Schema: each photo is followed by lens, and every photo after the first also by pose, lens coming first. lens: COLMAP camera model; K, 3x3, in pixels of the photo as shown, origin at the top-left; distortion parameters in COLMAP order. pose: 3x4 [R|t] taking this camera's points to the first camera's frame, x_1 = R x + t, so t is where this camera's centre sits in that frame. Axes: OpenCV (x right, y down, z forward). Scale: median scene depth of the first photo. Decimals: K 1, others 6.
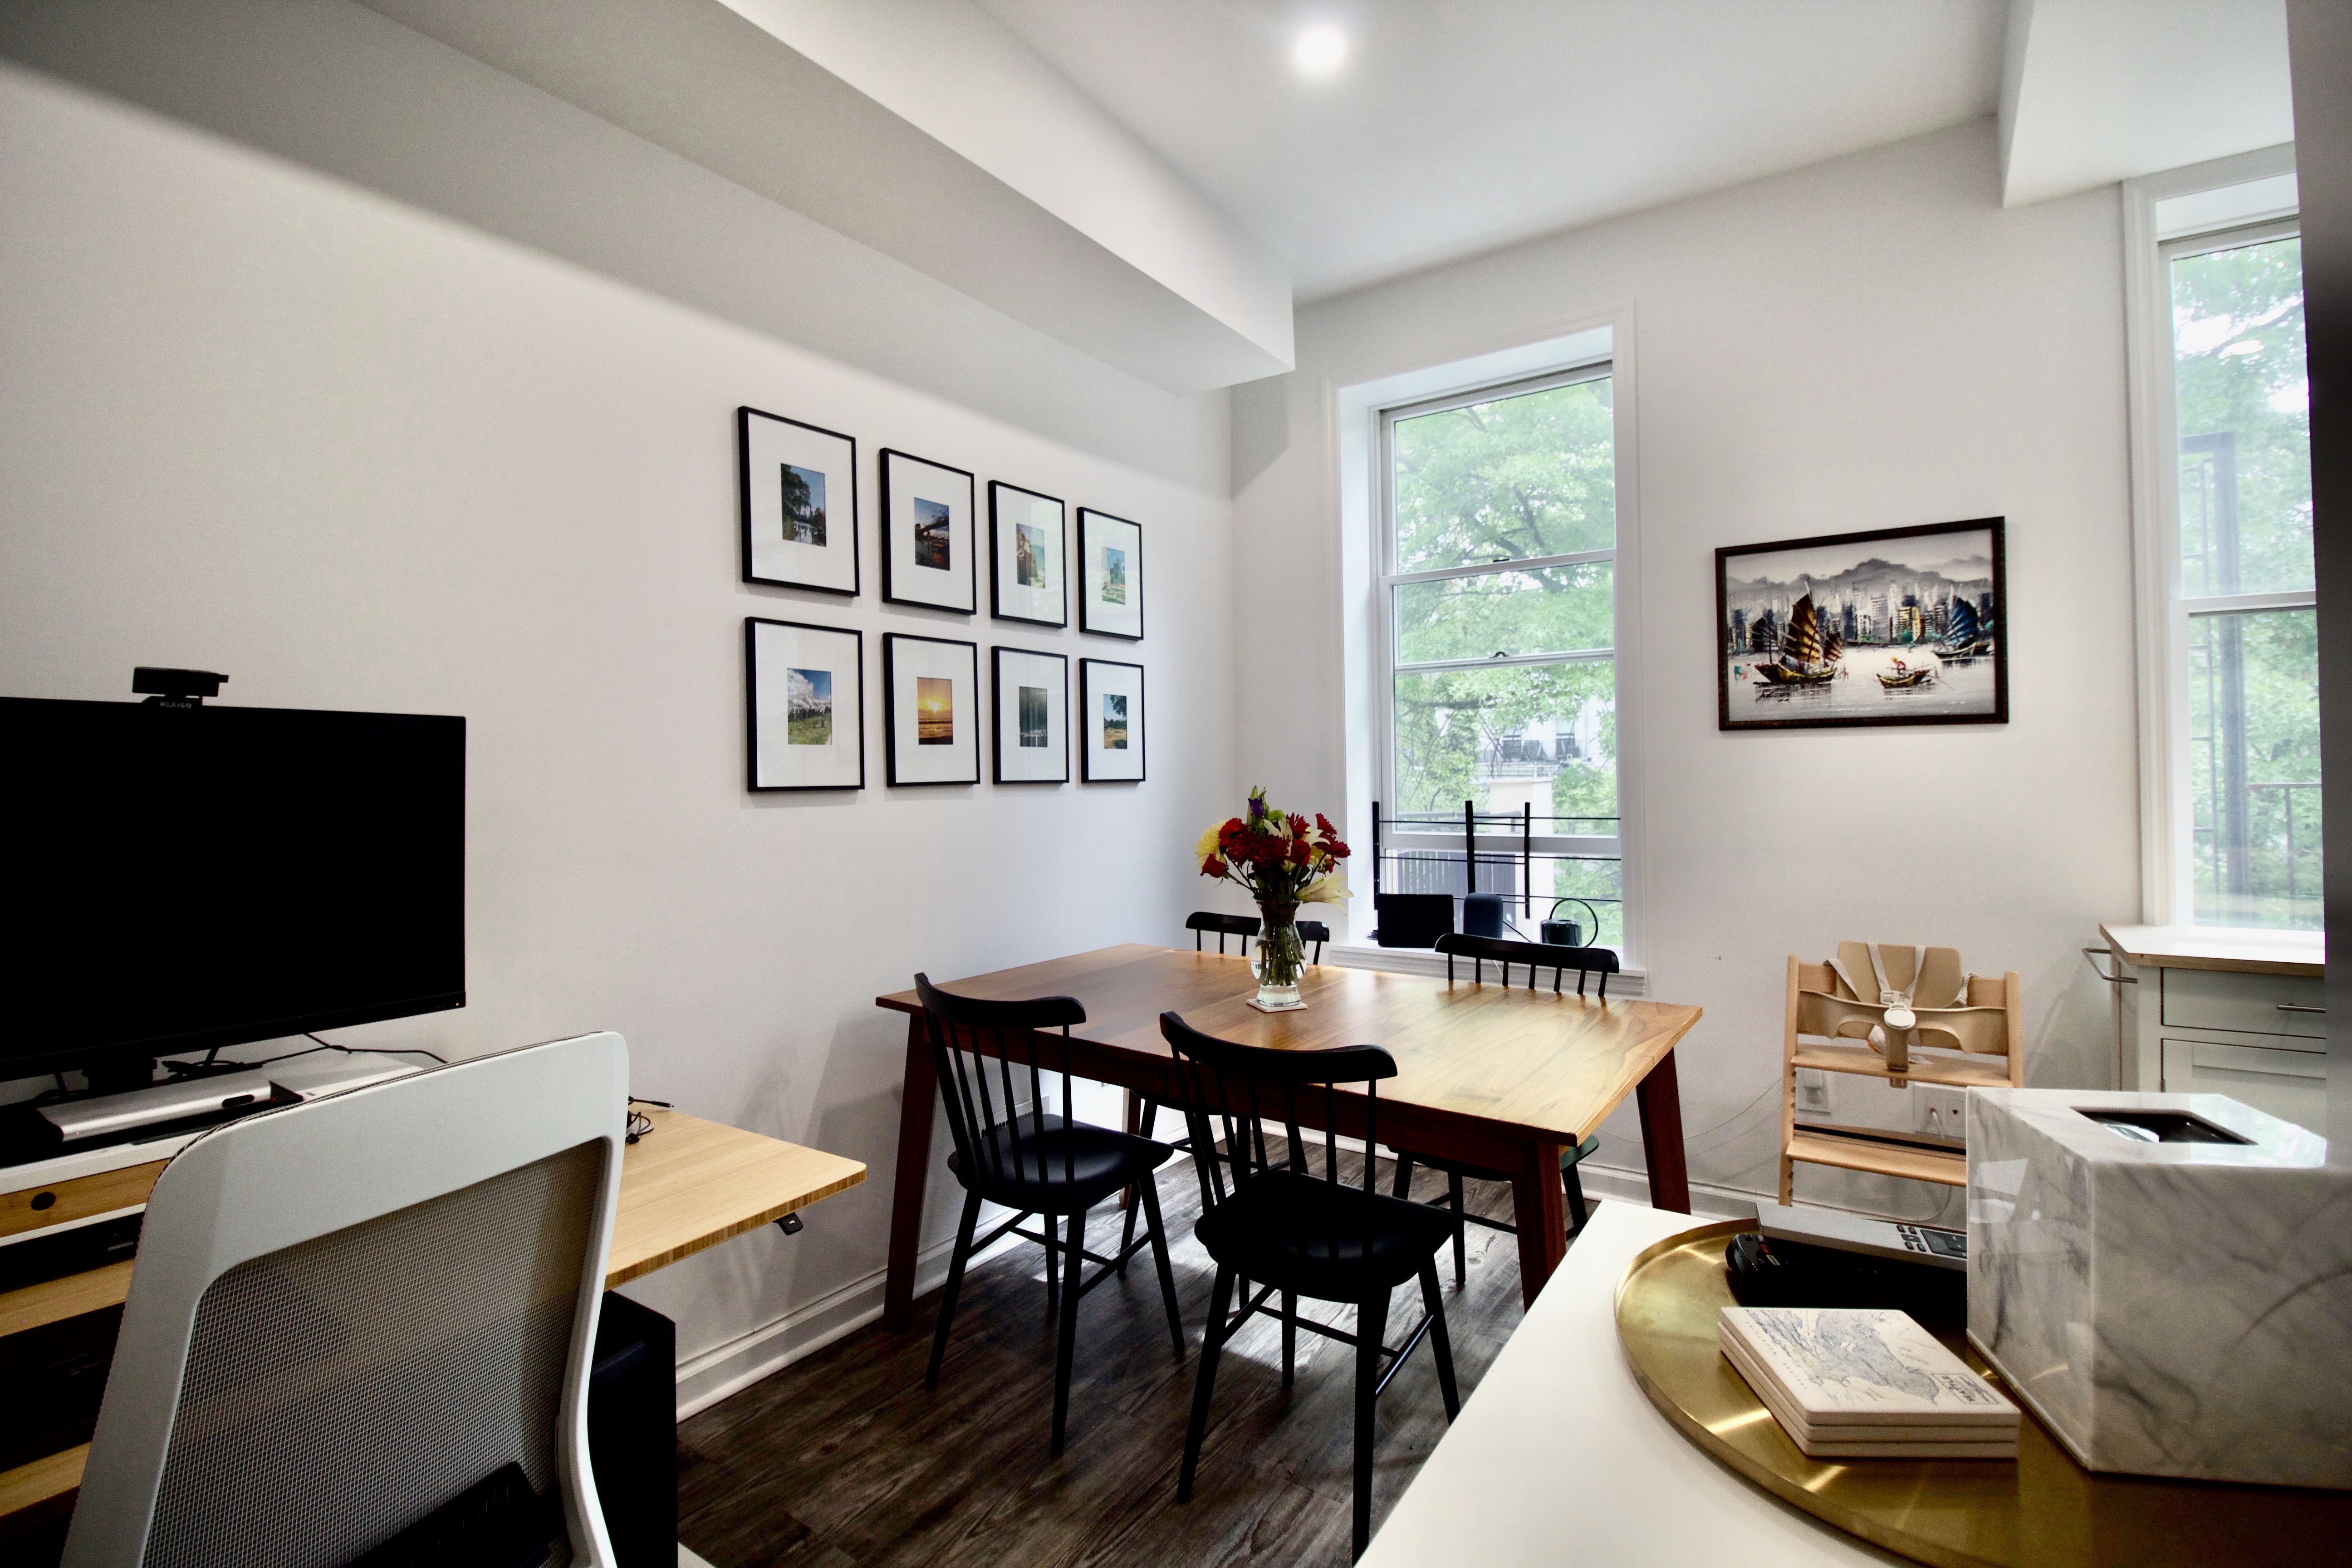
lens RADIAL K [[1097.5, 0, 1188.0], [0, 1097.5, 763.3], [0, 0, 1]] dist [-0.000467, -0.000703]
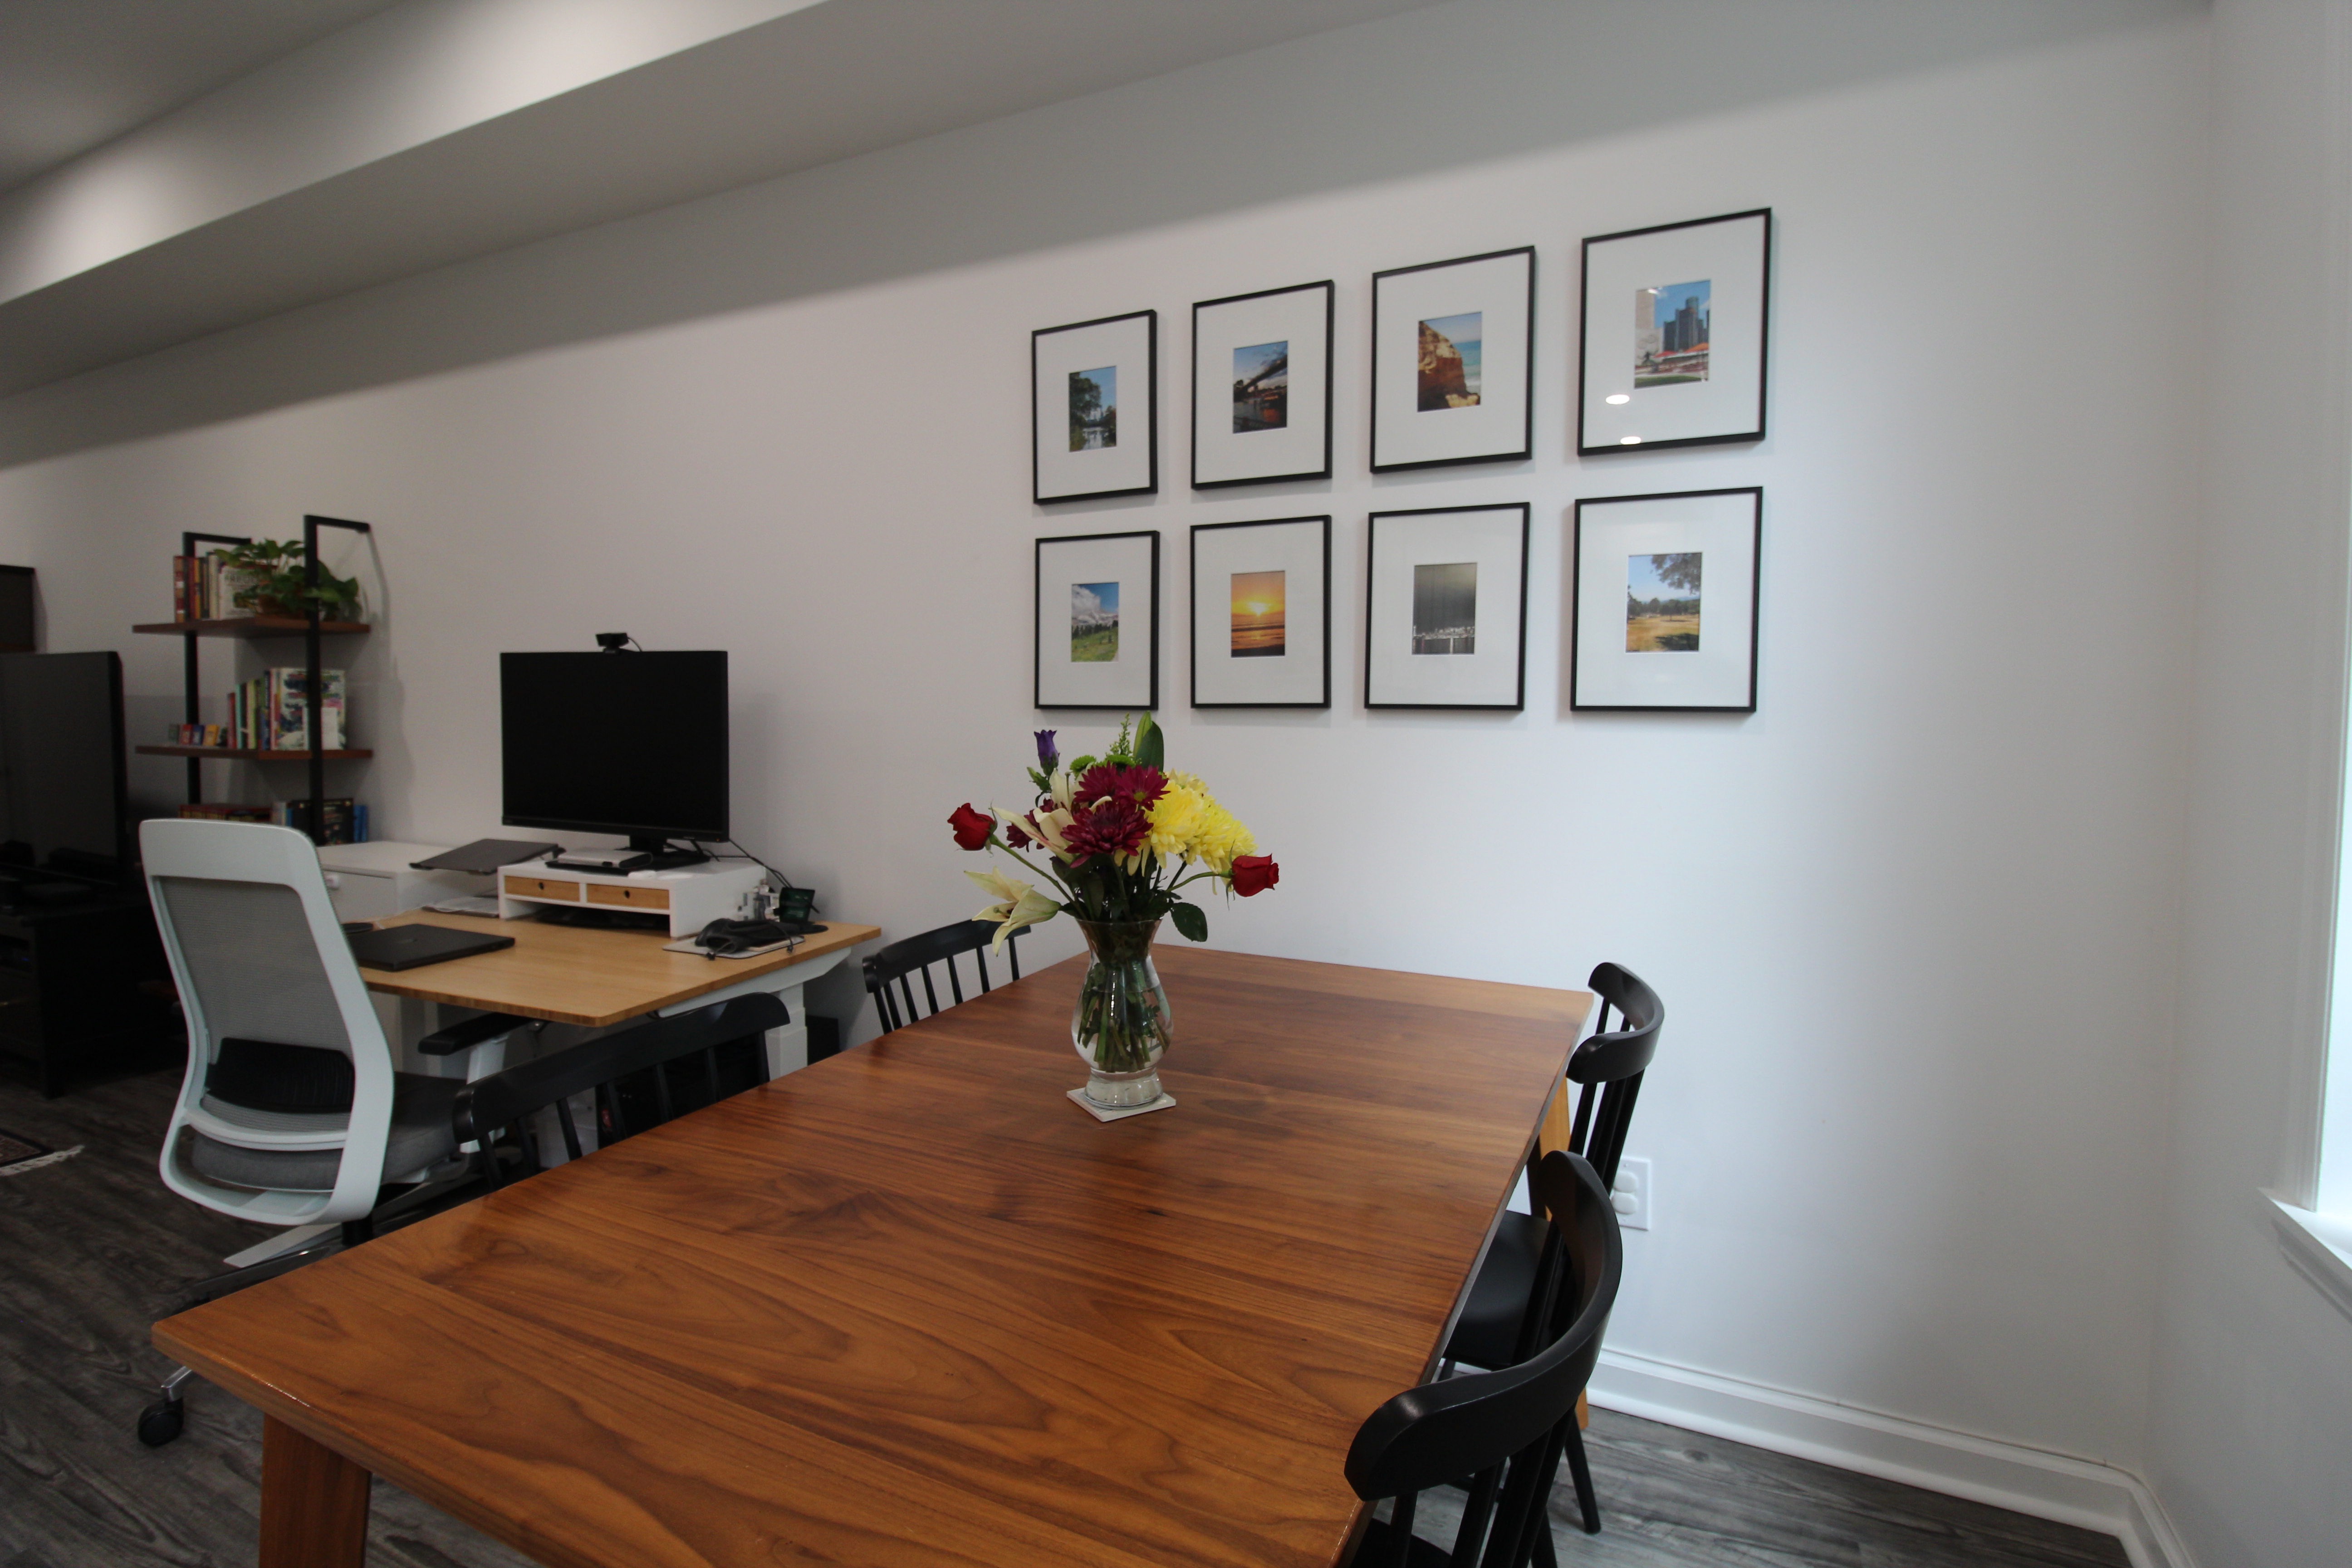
lens RADIAL K [[1092.5, 0, 1183.0], [0, 1092.5, 764.7], [0, 0, 1]] dist [-0.002326, -0.011456]
pose [[0.156301, 0.063294, -0.985679, 0.555915], [0.000367, 0.997941, 0.064139, 0.010662], [0.987709, -0.010386, 0.155956, 0.838981]]
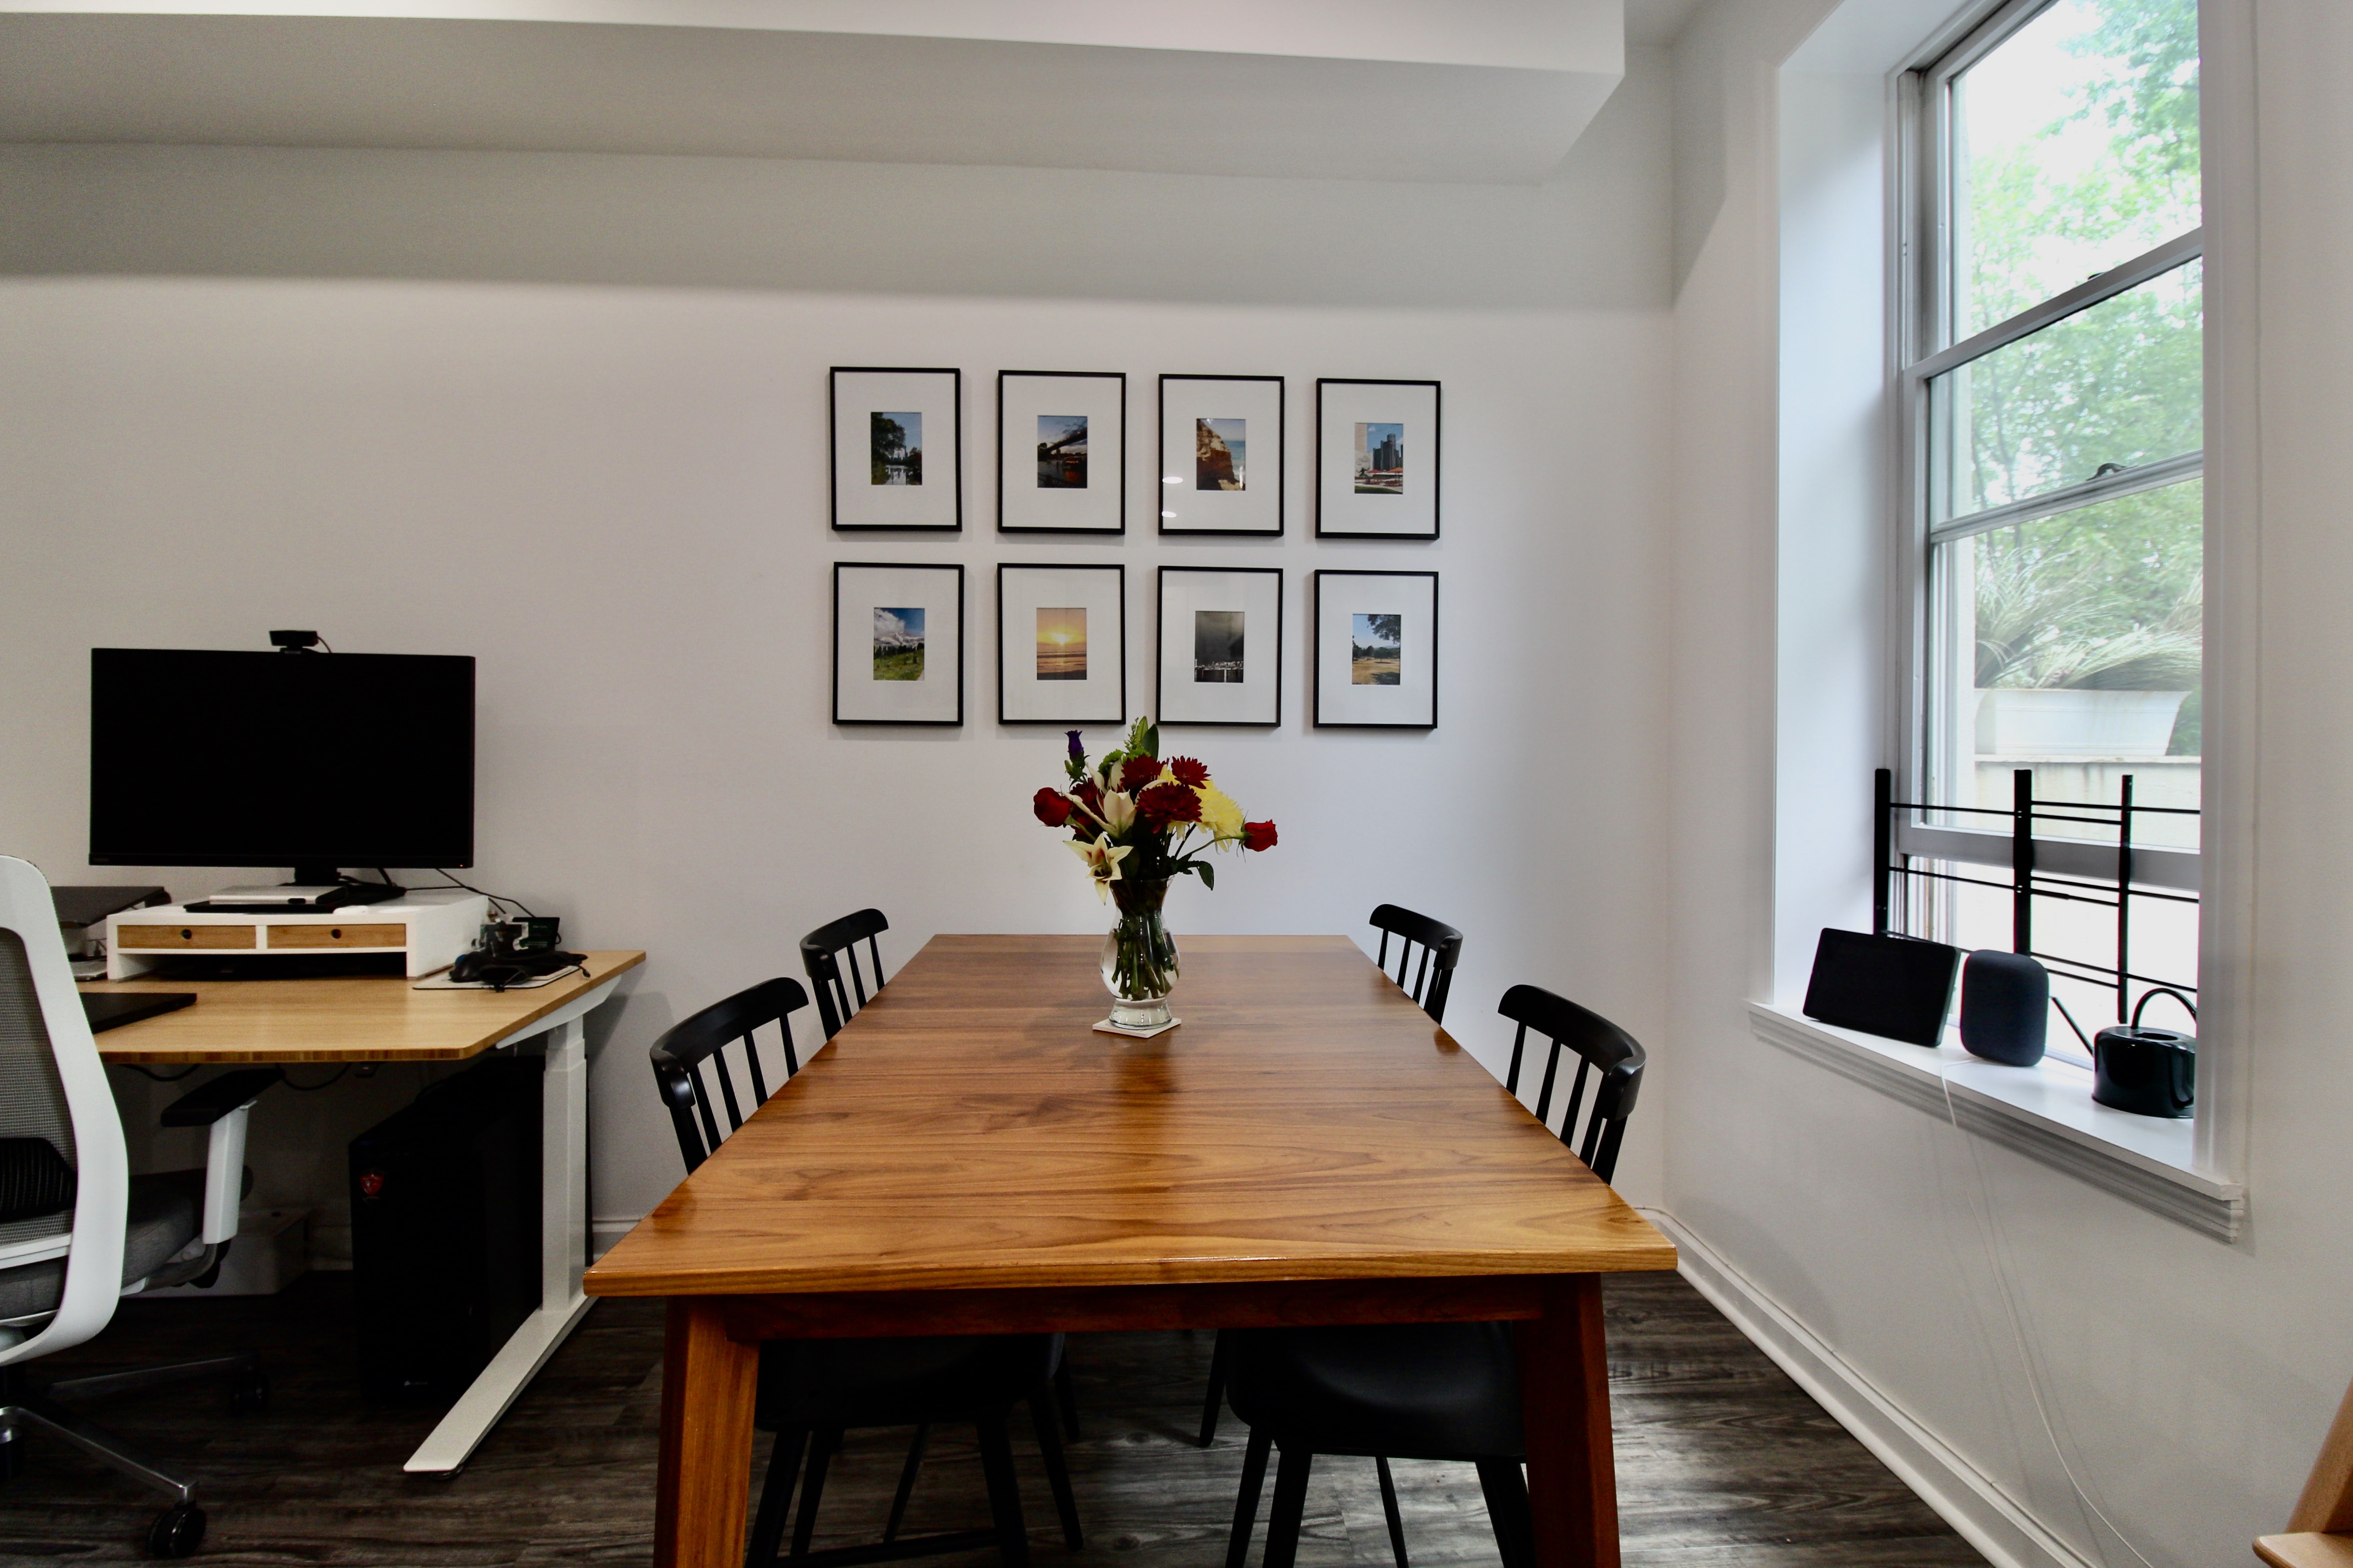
lens RADIAL K [[1095.8, 0, 1186.6], [0, 1095.8, 761.7], [0, 0, 1]] dist [0.002487, -0.016050]
pose [[0.605247, 0.024693, -0.795655, 0.581374], [-0.008345, 0.999661, 0.024675, 0.028785], [0.795994, -0.008295, 0.605247, 0.535223]]
